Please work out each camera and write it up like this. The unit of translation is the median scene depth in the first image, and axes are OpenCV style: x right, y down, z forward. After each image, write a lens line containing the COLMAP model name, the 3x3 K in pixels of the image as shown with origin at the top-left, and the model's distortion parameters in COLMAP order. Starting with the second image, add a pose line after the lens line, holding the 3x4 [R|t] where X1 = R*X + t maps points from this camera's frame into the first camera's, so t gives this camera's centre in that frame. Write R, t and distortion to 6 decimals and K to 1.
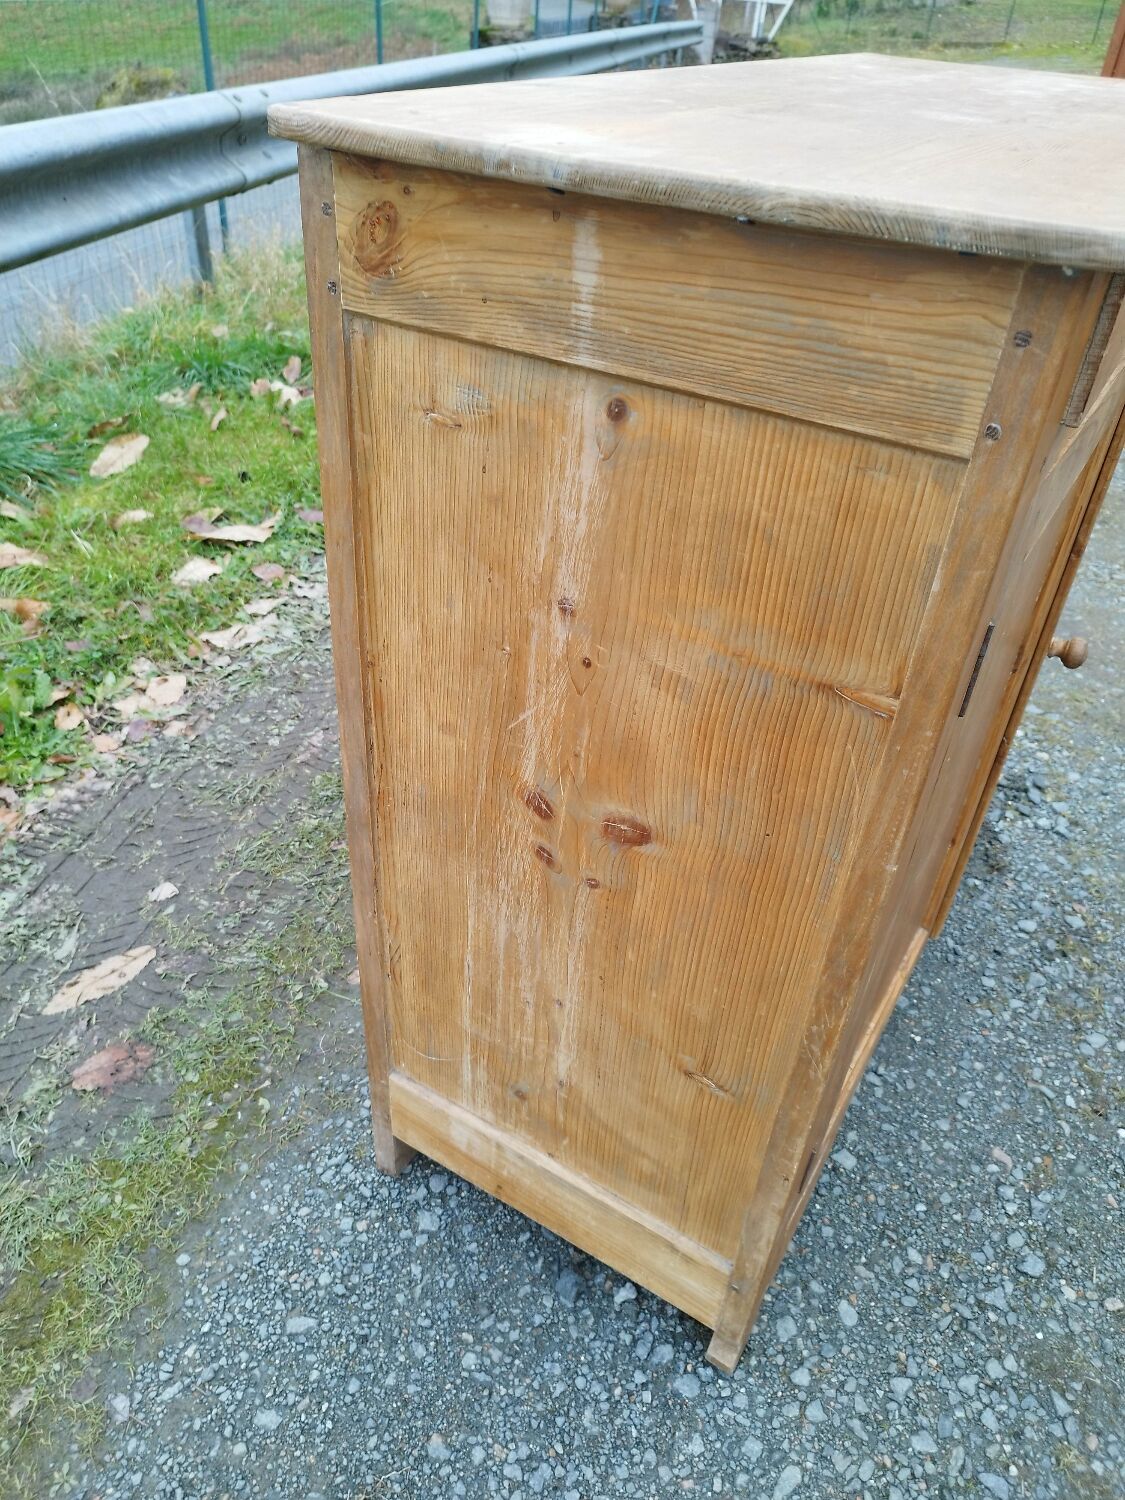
lens RADIAL K [[1077.9, 0, 564.9], [0, 1077.9, 763.0], [0, 0, 1]] dist [0.017227, -0.022141]
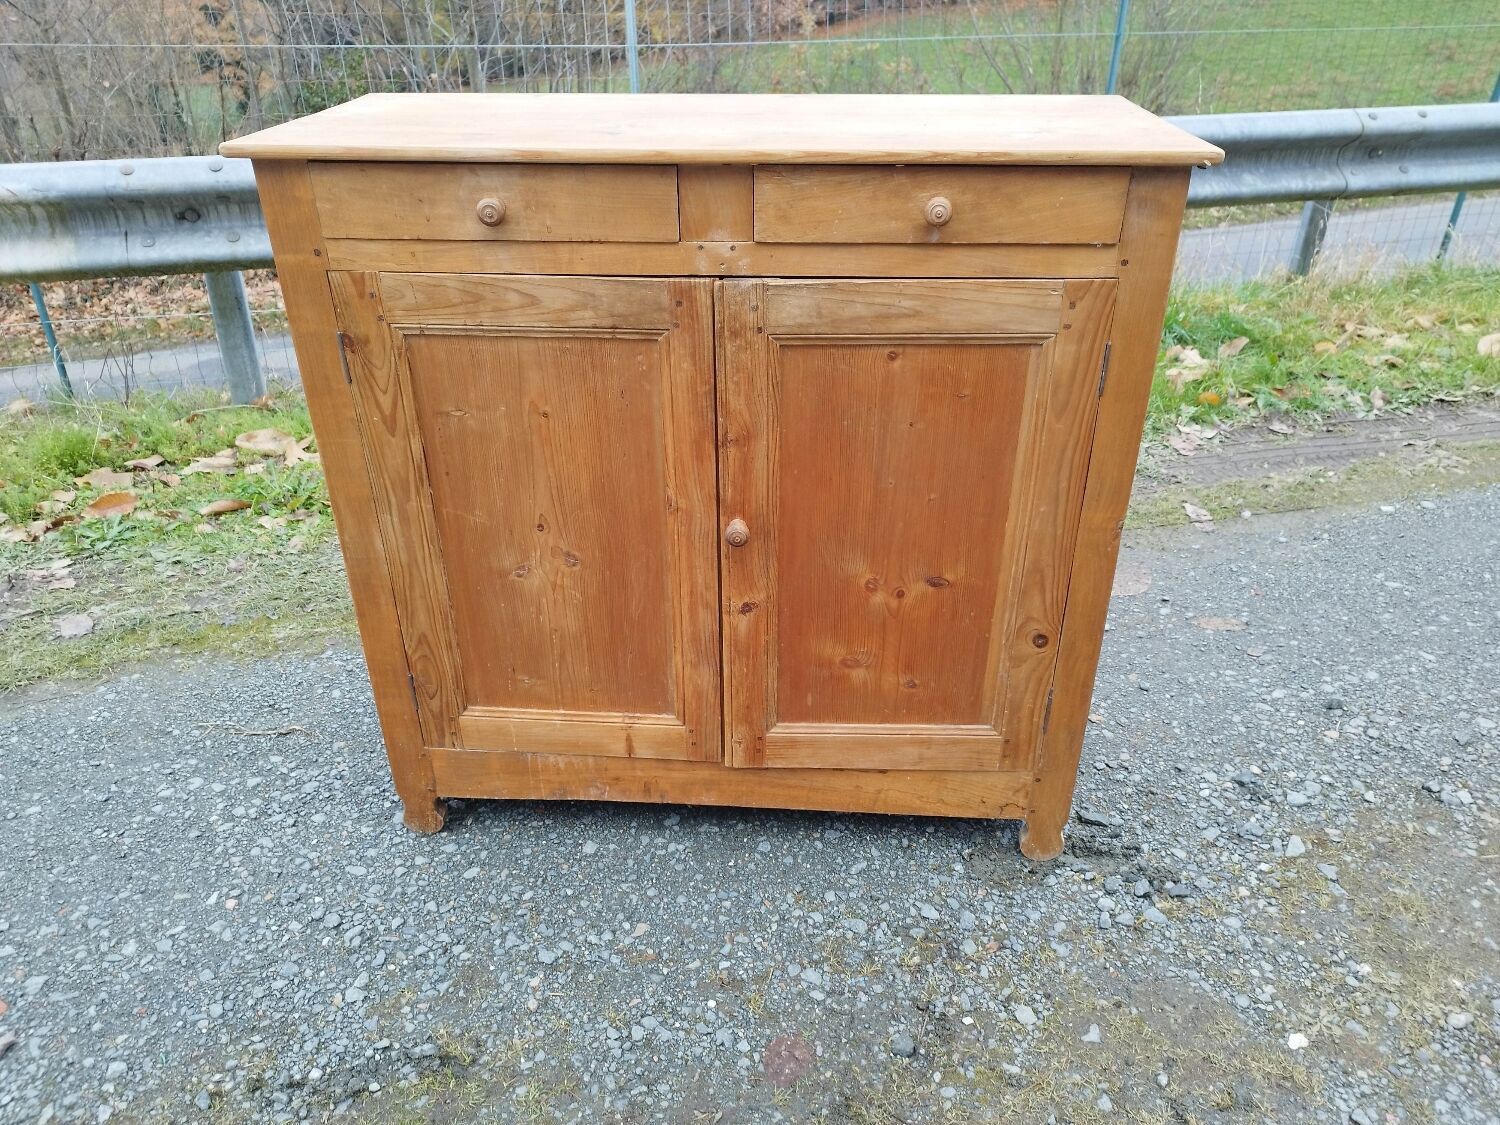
lens RADIAL K [[1077.9, 0, 755.4], [0, 1077.9, 550.9], [0, 0, 1]] dist [0.017227, -0.022141]
pose [[0.456651, 0.388408, -0.800380, 1.399415], [-0.505954, 0.853387, 0.125463, -0.242656], [0.731765, 0.347662, 0.586217, 0.251344]]
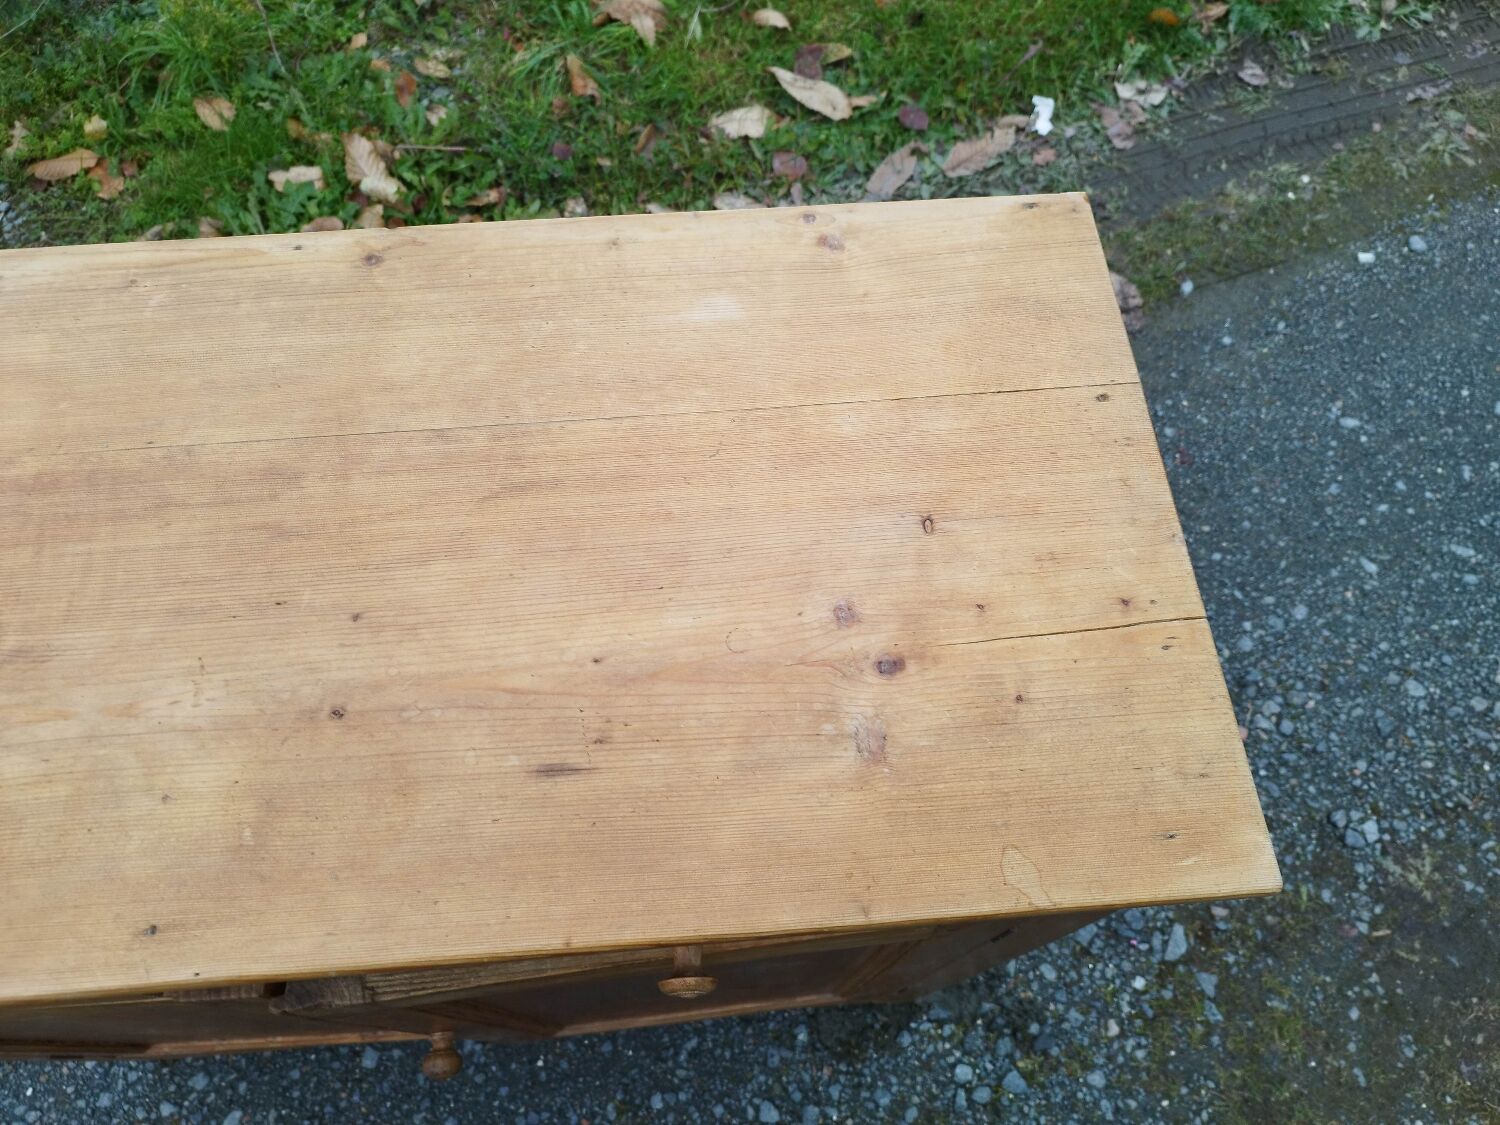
lens RADIAL K [[1077.9, 0, 756.6], [0, 1077.9, 540.0], [0, 0, 1]] dist [0.017227, -0.022141]
pose [[0.569514, 0.717188, -0.401616, 0.604863], [-0.473267, 0.685583, 0.553167, -0.899978], [0.672066, -0.124965, 0.729870, 0.554040]]
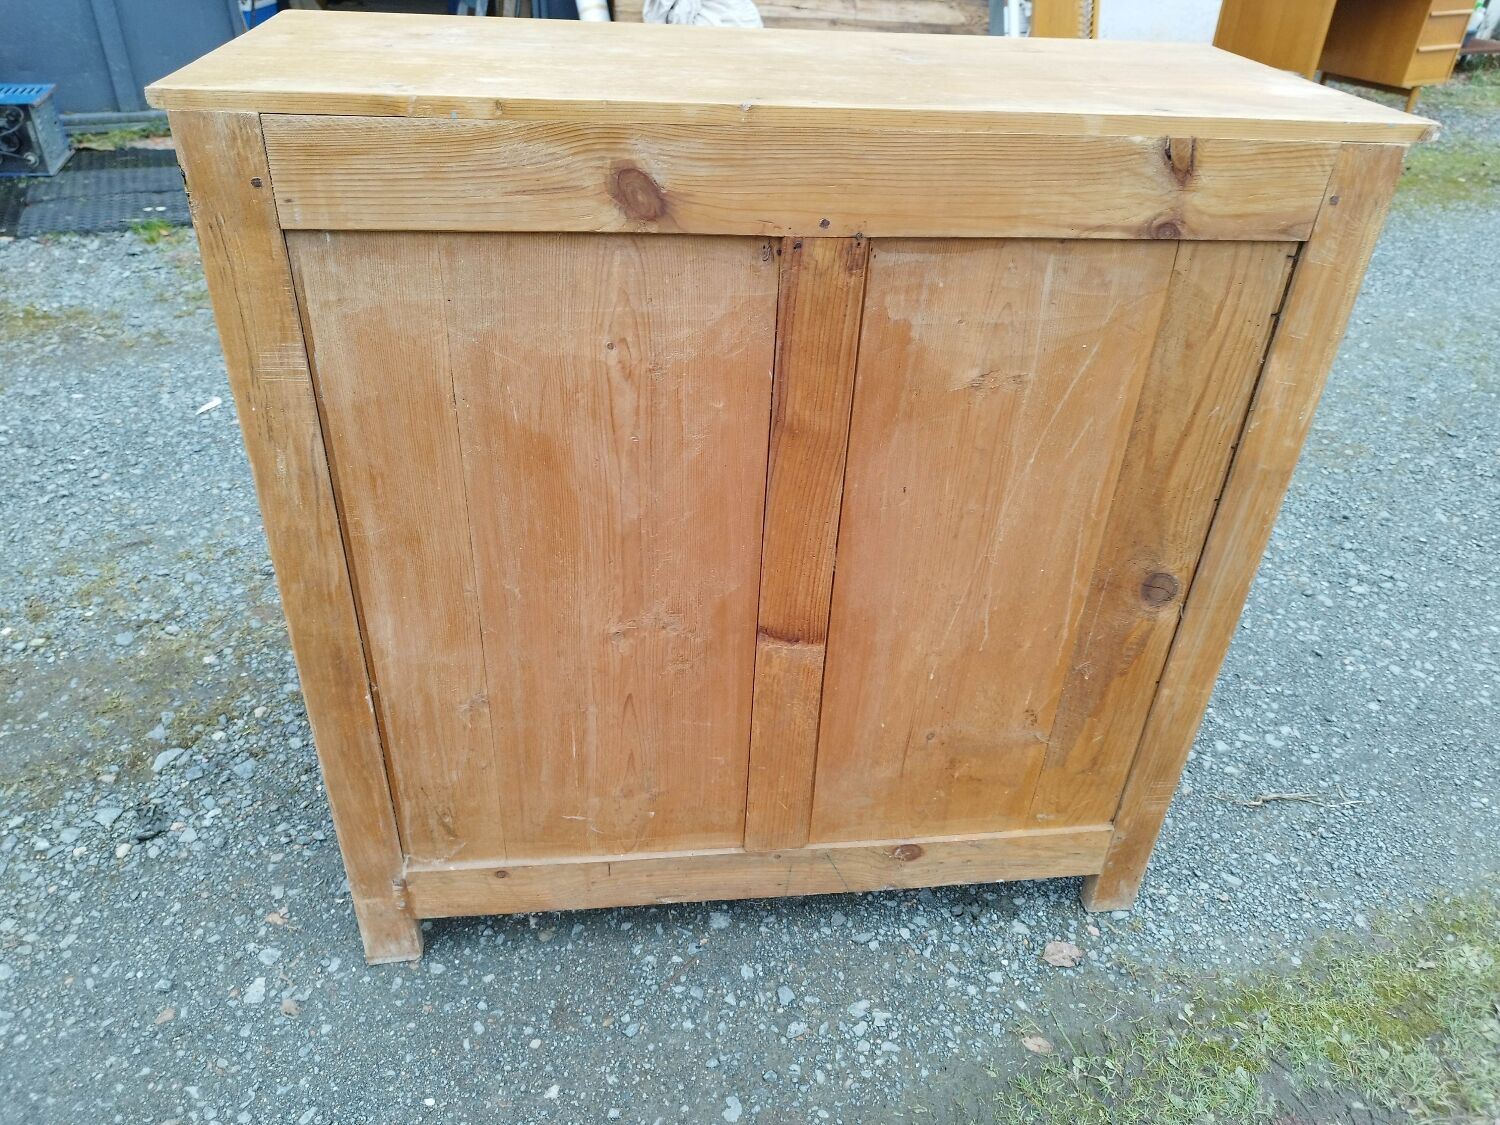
lens RADIAL K [[1077.9, 0, 744.7], [0, 1077.9, 563.8], [0, 0, 1]] dist [0.017227, -0.022141]
pose [[-0.590805, -0.513671, 0.622167, -0.494240], [0.417757, 0.464956, 0.780574, -1.005647], [-0.690238, 0.721082, -0.060109, 1.151515]]
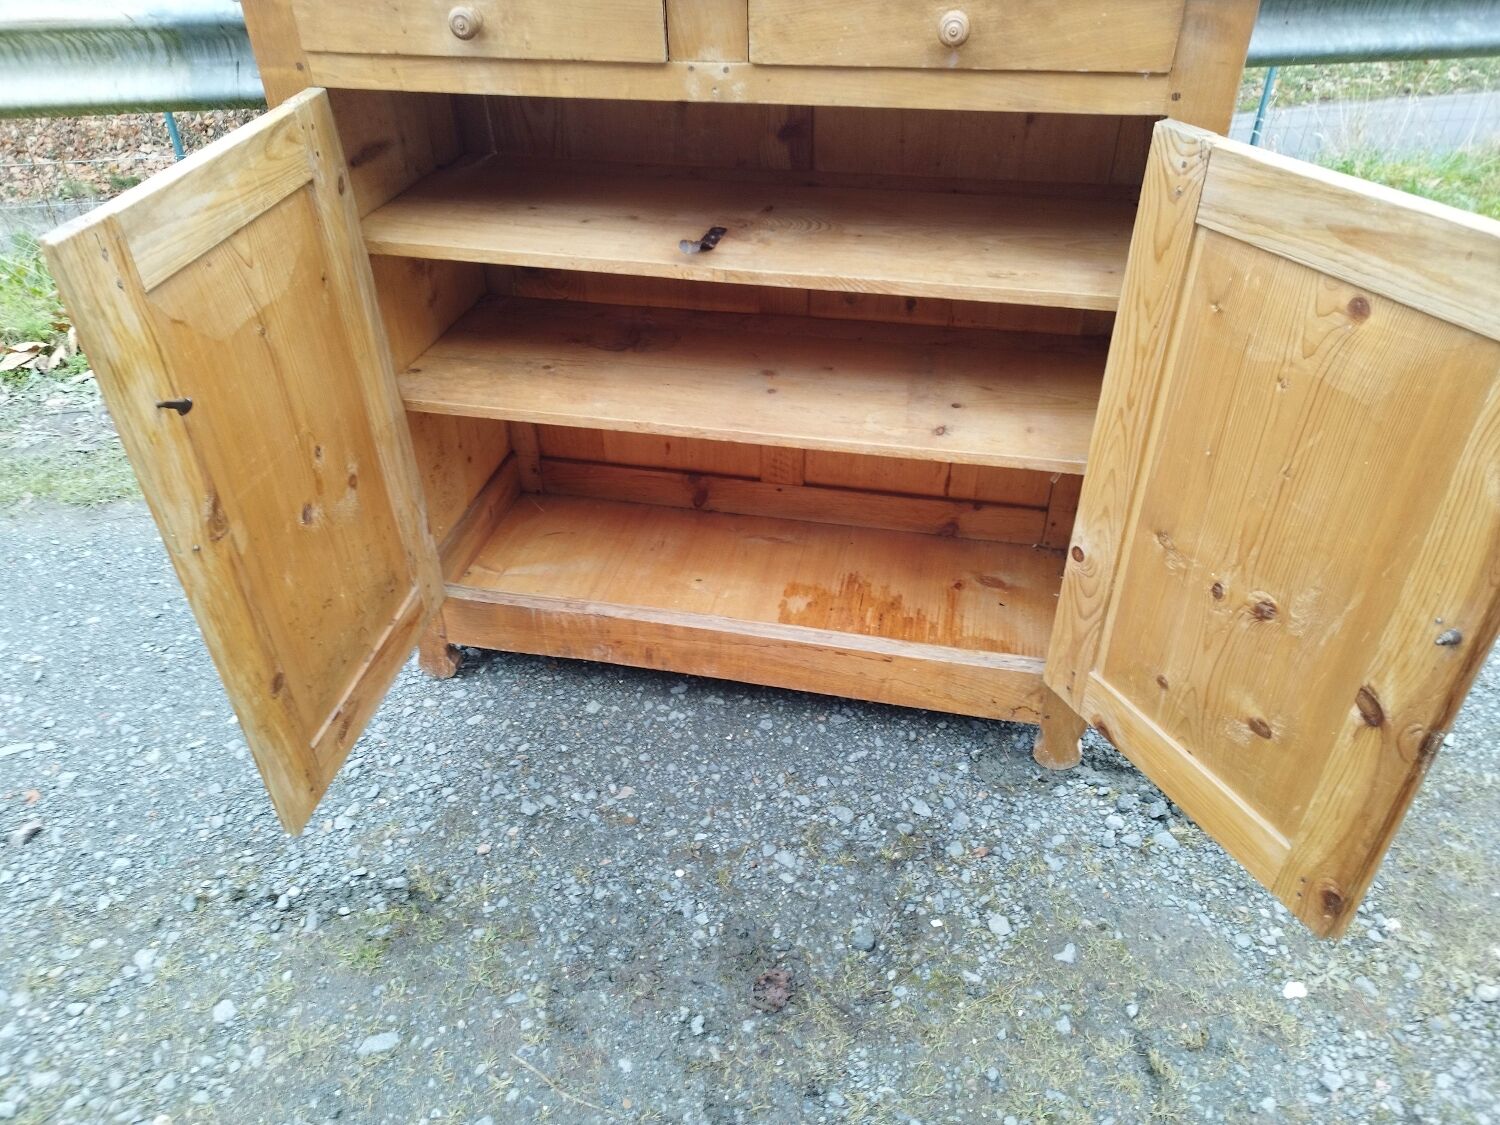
lens RADIAL K [[1077.9, 0, 749.2], [0, 1077.9, 555.9], [0, 0, 1]] dist [0.017227, -0.022141]
pose [[0.310191, 0.514801, -0.799225, 1.406000], [-0.537188, 0.788528, 0.299420, -0.312824], [0.784354, 0.336457, 0.521139, 0.423008]]
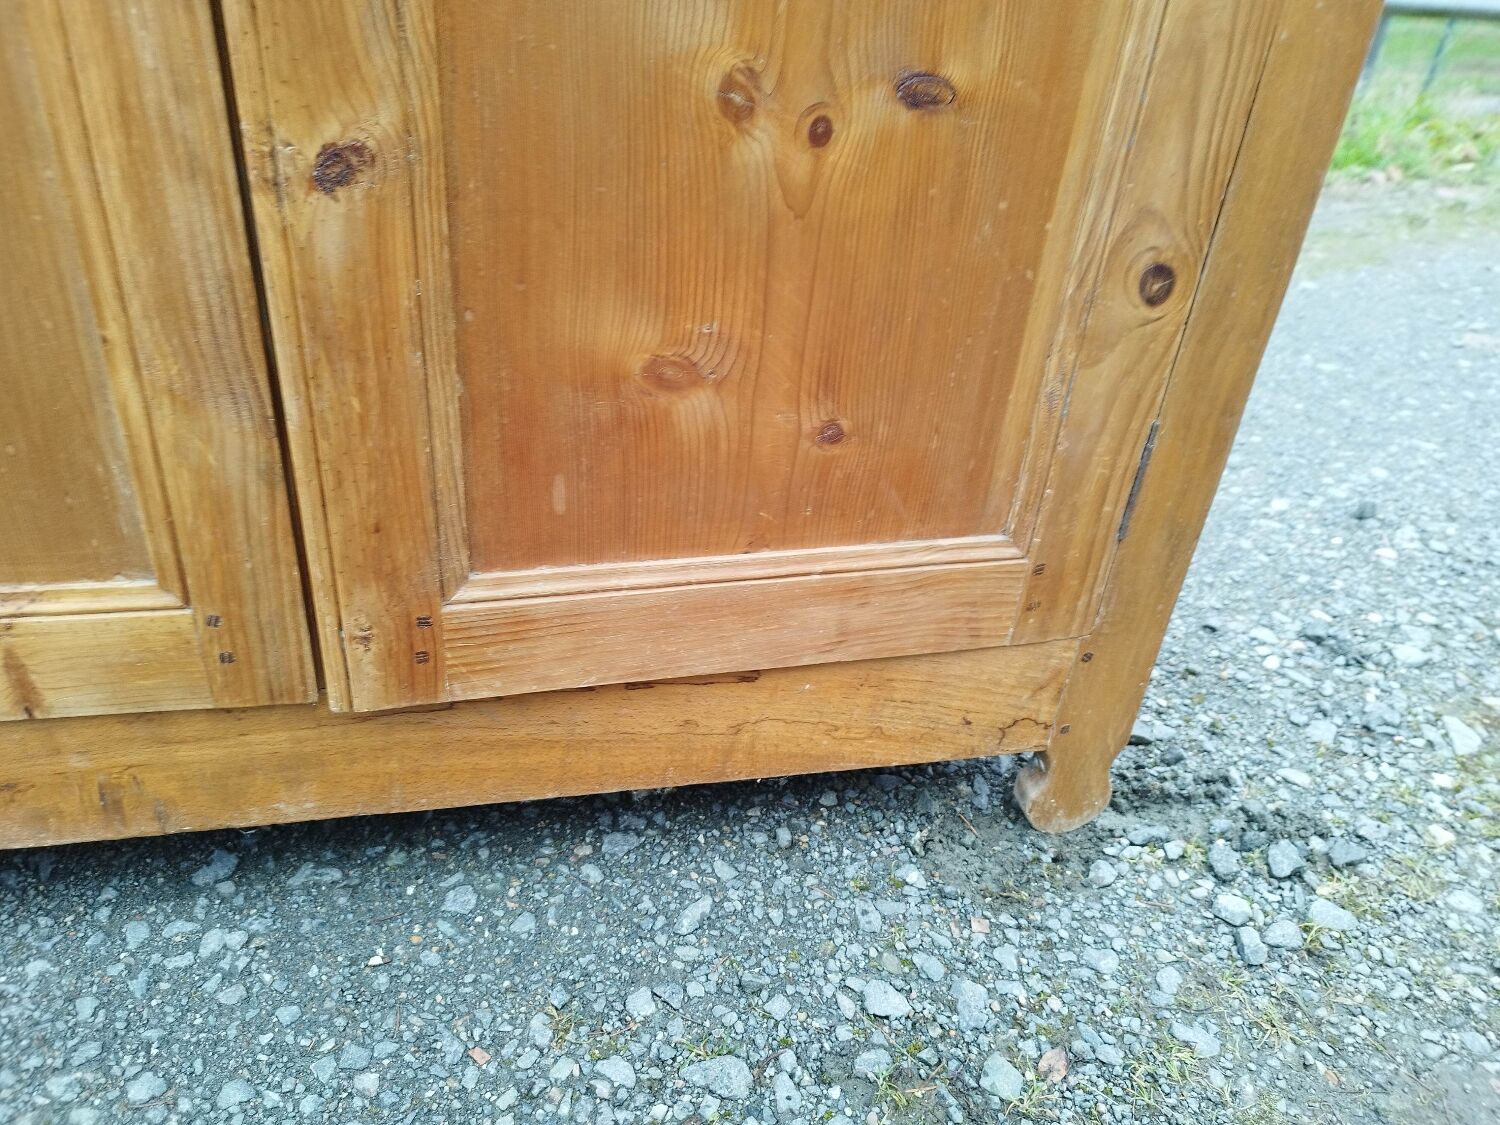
lens RADIAL K [[1077.9, 0, 743.5], [0, 1077.9, 563.6], [0, 0, 1]] dist [0.017227, -0.022141]
pose [[0.689393, 0.380972, -0.616115, 0.795811], [-0.463146, 0.885791, 0.029494, 0.022035], [0.556985, 0.265018, 0.787104, 0.824167]]
